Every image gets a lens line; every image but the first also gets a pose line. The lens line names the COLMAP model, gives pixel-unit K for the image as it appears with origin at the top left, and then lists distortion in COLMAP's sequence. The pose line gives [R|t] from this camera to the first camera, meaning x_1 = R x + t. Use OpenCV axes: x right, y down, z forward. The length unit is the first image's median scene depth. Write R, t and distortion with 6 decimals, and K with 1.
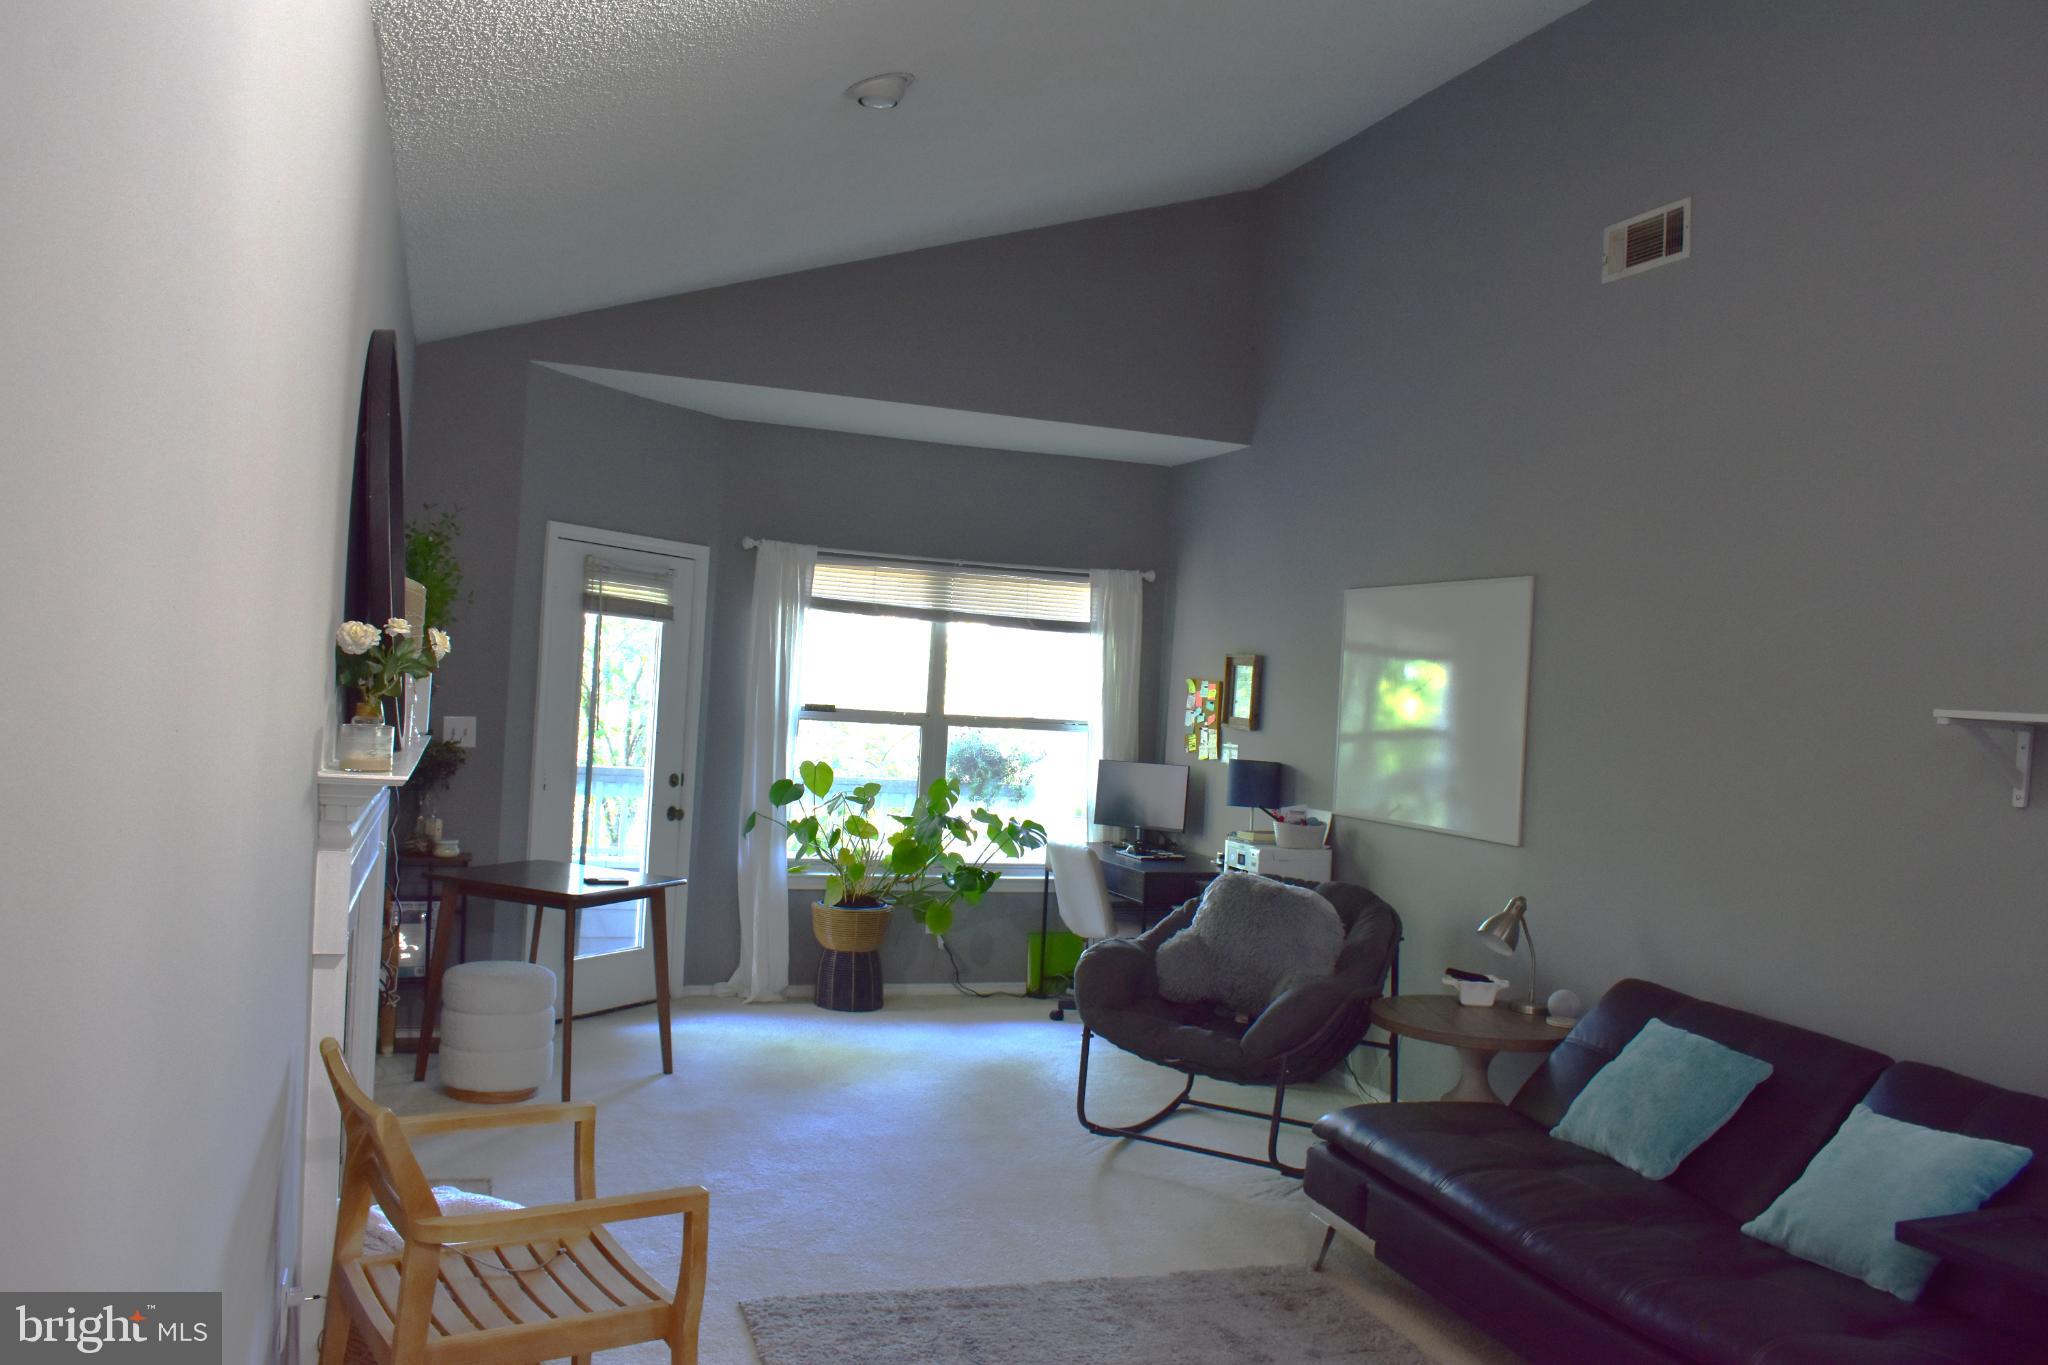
lens RADIAL K [[1614.0, 0, 1020.8], [0, 1614.0, 678.5], [0, 0, 1]] dist [-0.079343, 0.000206]
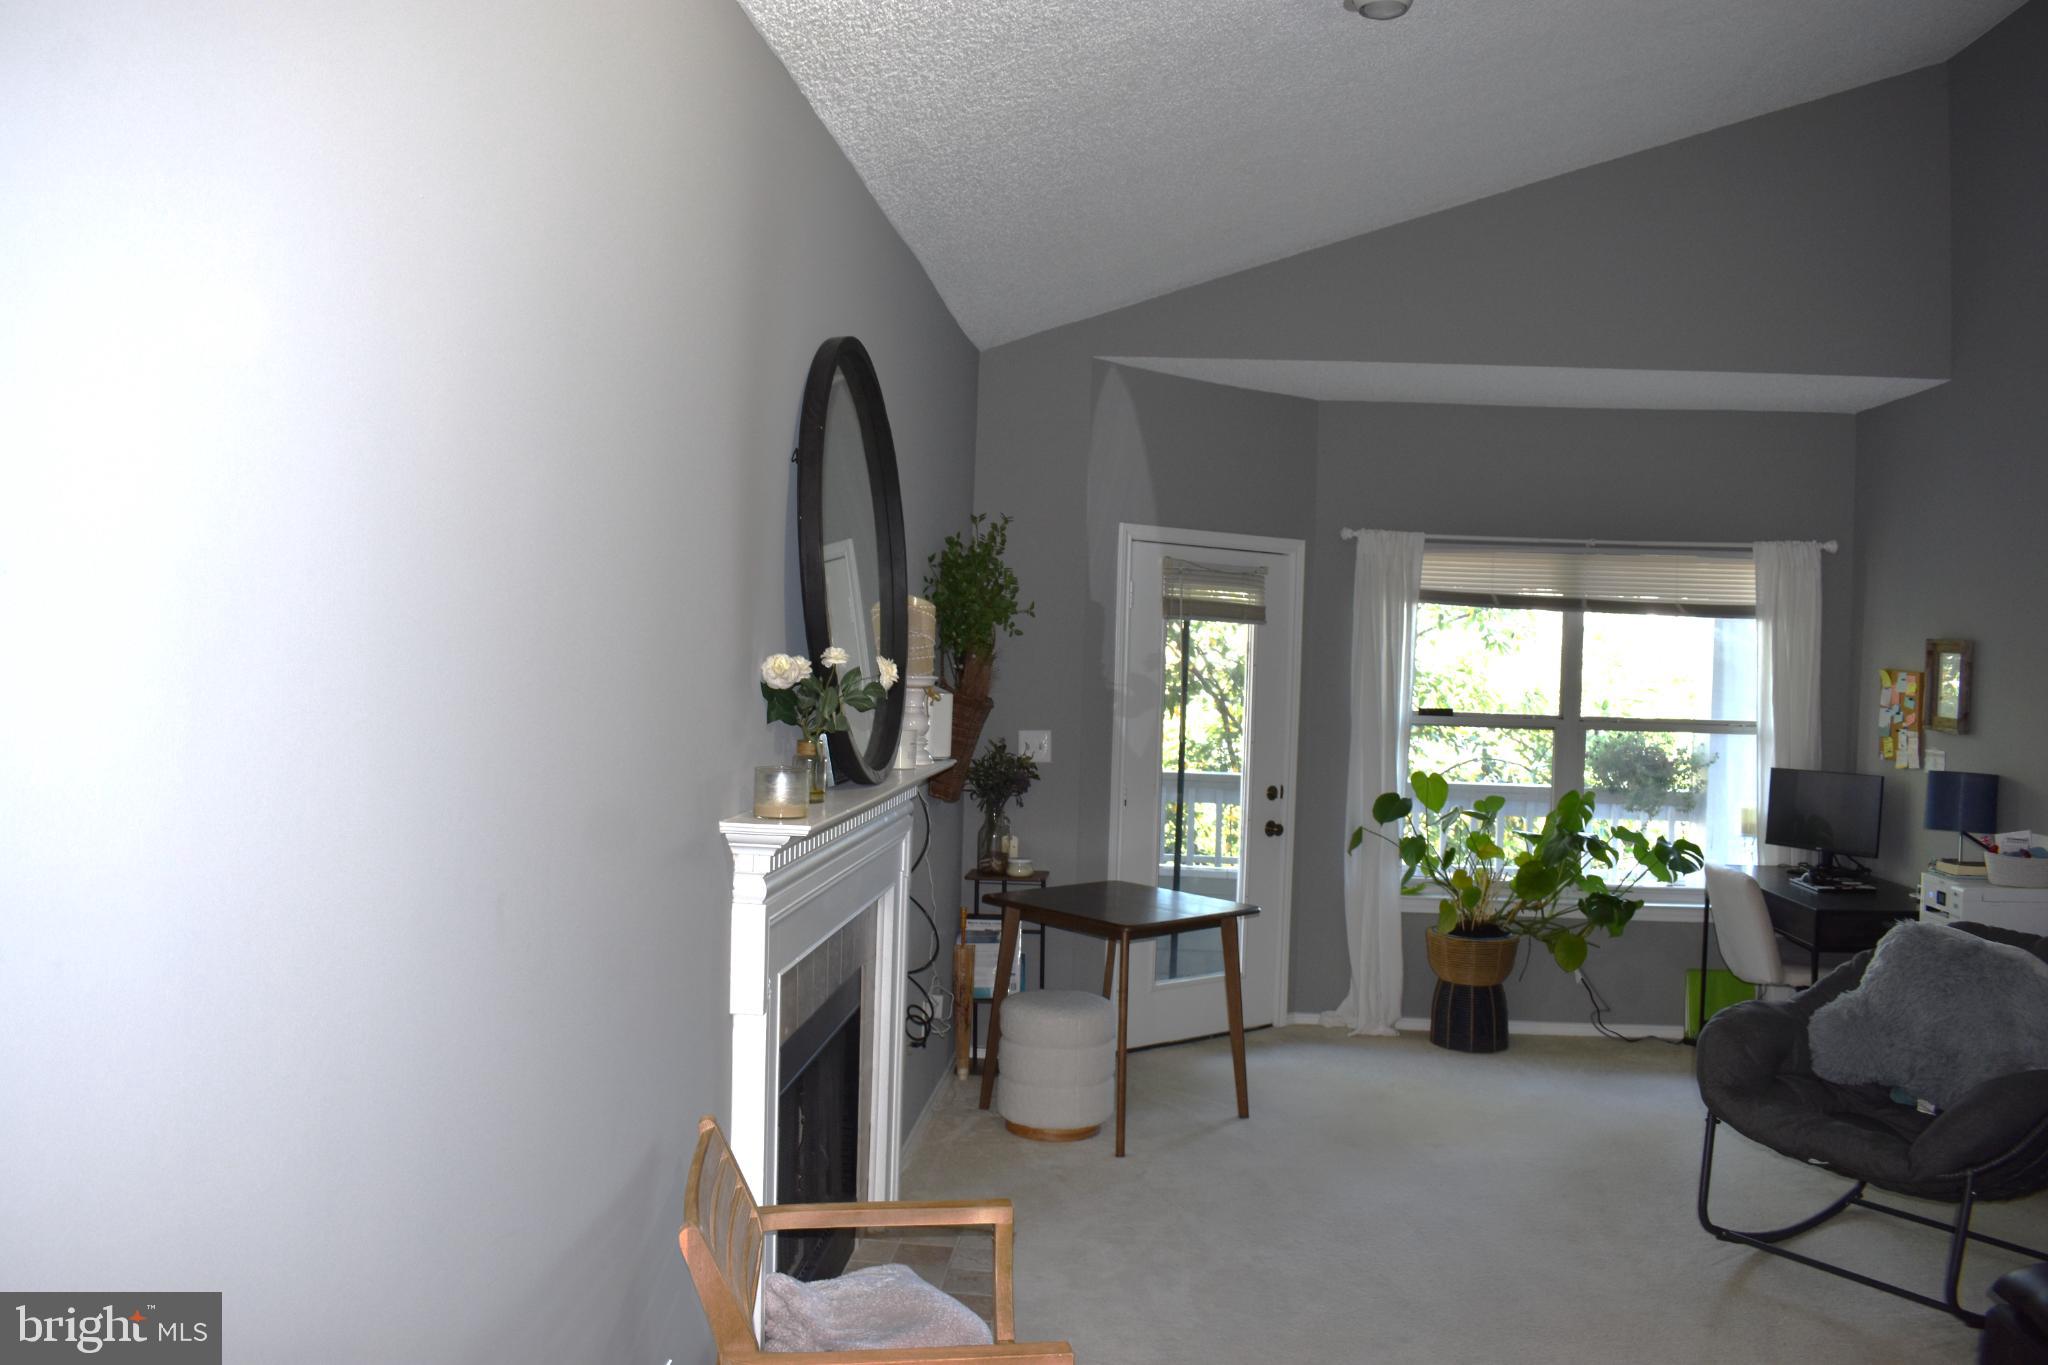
lens RADIAL K [[1614.0, 0, 1020.8], [0, 1614.0, 678.5], [0, 0, 1]] dist [-0.079343, 0.000206]
pose [[0.906707, -0.022761, -0.421146, 0.046319], [0.026005, 0.999660, 0.001958, -0.008697], [0.420958, -0.012727, 0.906991, 0.091176]]
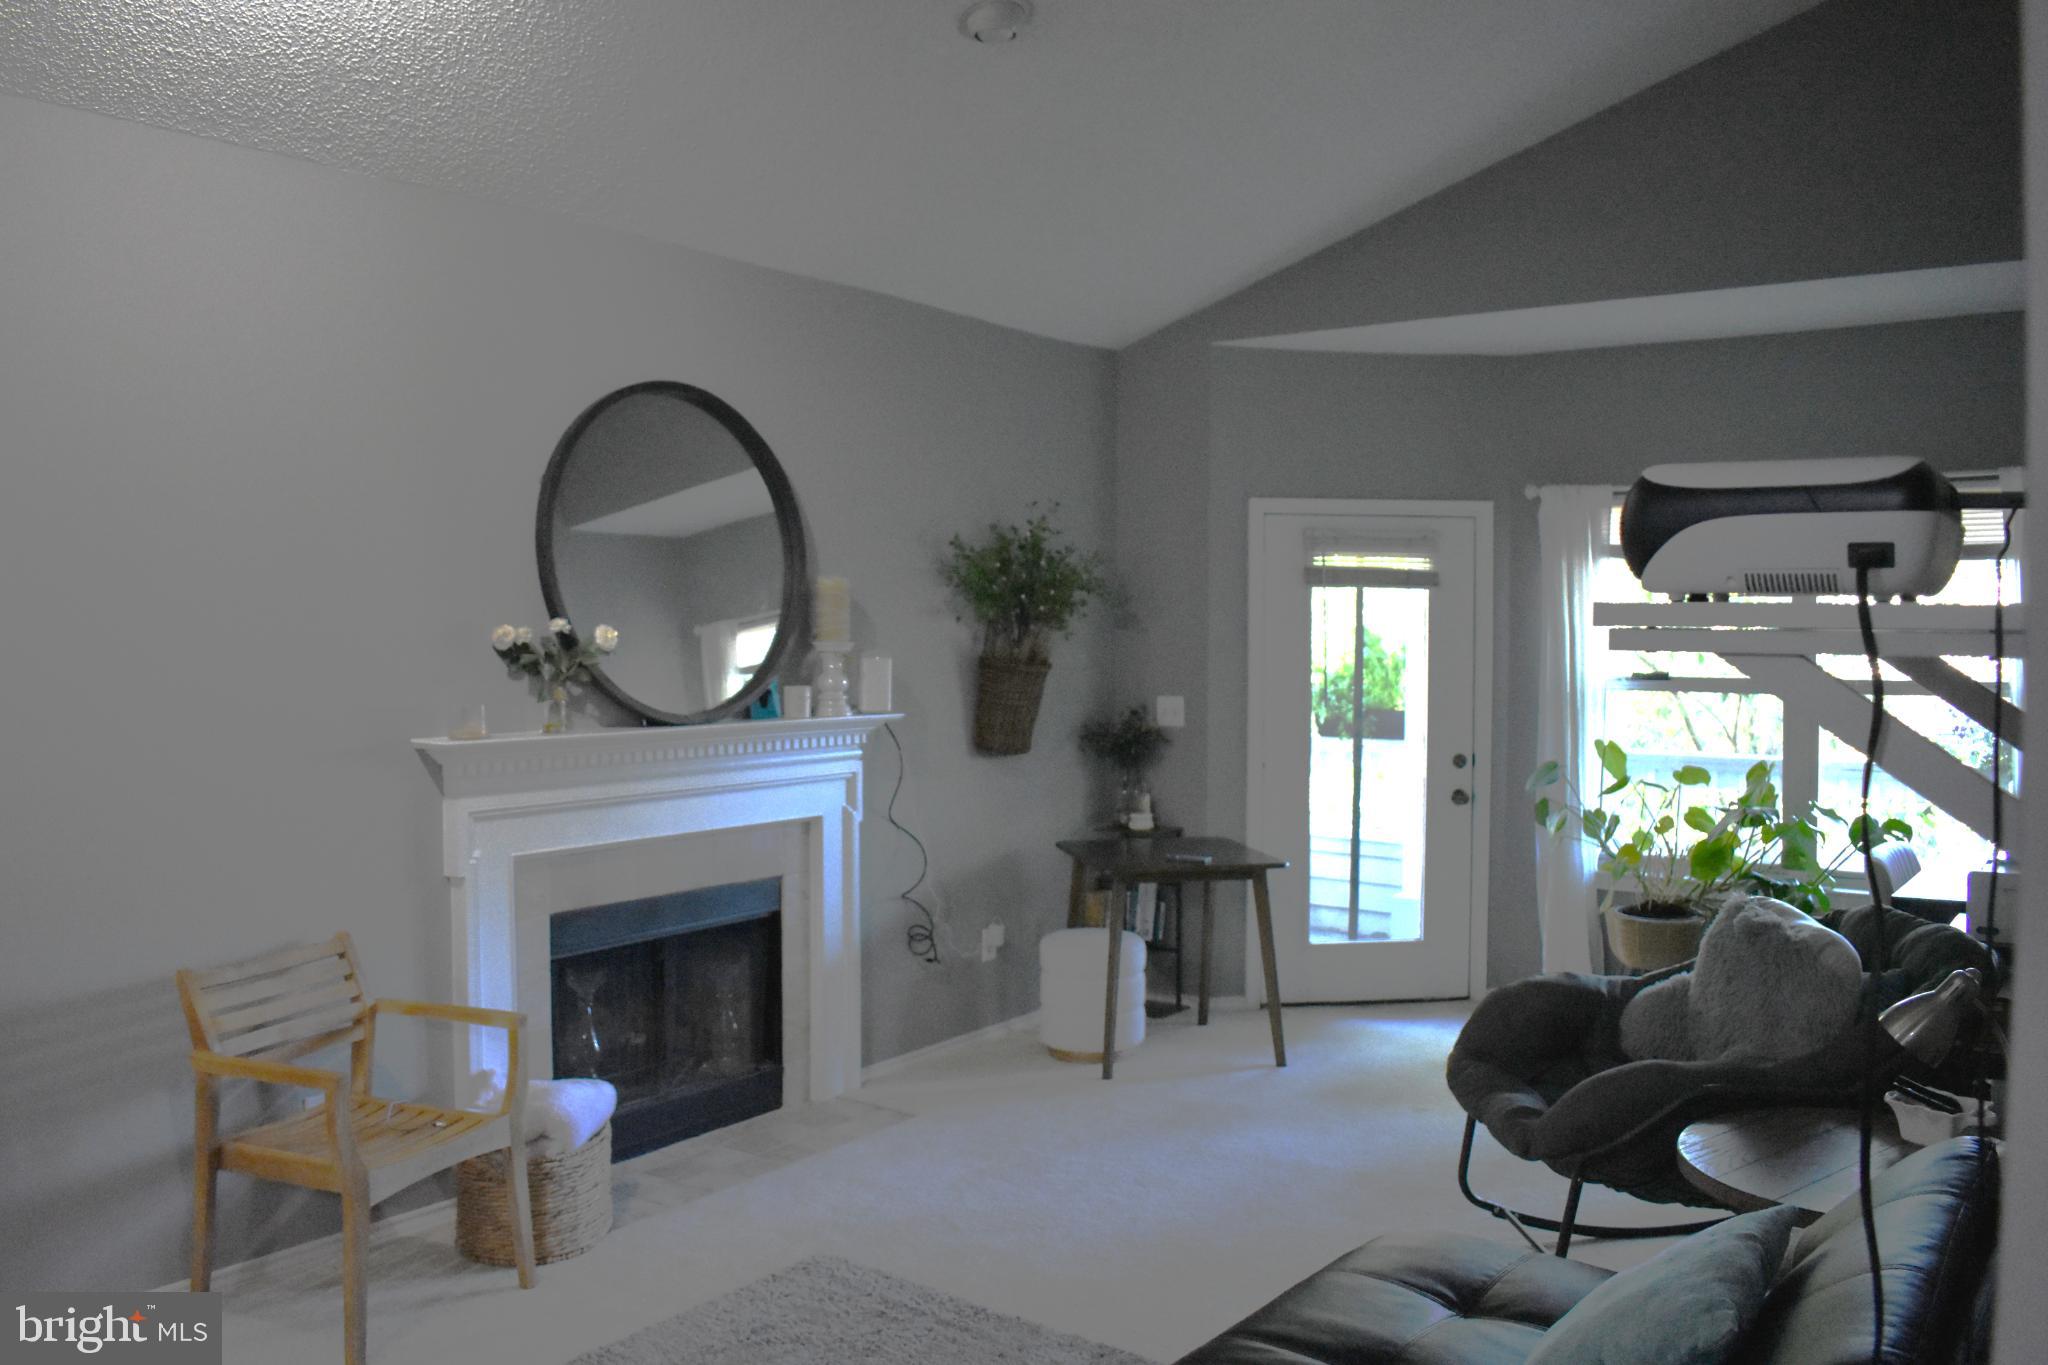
lens RADIAL K [[1614.0, 0, 1020.8], [0, 1614.0, 678.5], [0, 0, 1]] dist [-0.079343, 0.000206]
pose [[0.563289, -0.032571, -0.825618, 0.393739], [0.037918, 0.999189, -0.013549, 0.019108], [0.825390, -0.023674, 0.564067, 0.274852]]
